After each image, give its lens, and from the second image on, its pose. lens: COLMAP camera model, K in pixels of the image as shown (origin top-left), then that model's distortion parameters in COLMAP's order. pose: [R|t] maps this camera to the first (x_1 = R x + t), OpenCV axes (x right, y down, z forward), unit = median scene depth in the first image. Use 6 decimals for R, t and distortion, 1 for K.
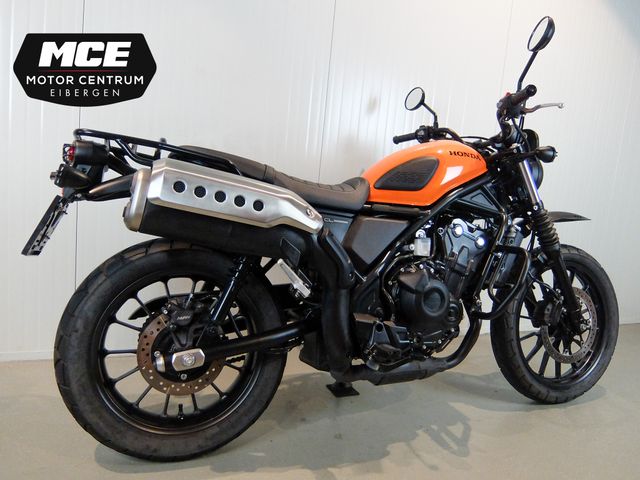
lens RADIAL K [[490.0, 0, 320.0], [0, 490.0, 240.0], [0, 0, 1]] dist [-0.031683, -0.005304]
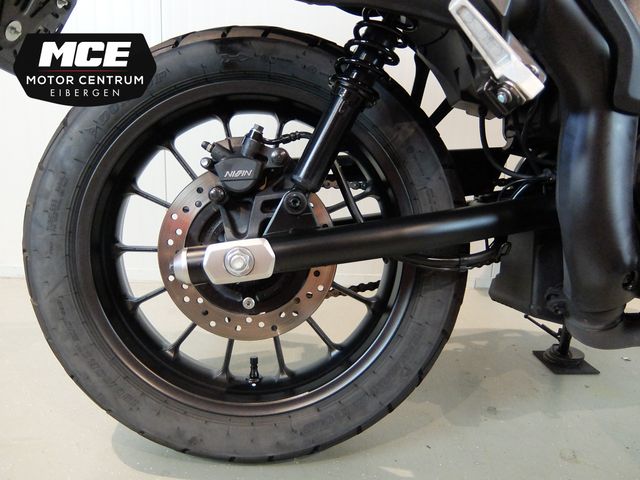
lens RADIAL K [[490.0, 0, 320.0], [0, 490.0, 240.0], [0, 0, 1]] dist [-0.031683, -0.005304]
pose [[0.939729, 0.033285, -0.340298, -0.043610], [-0.005444, 0.996581, 0.082443, 0.167846], [0.341878, -0.075622, 0.936697, 0.541019]]
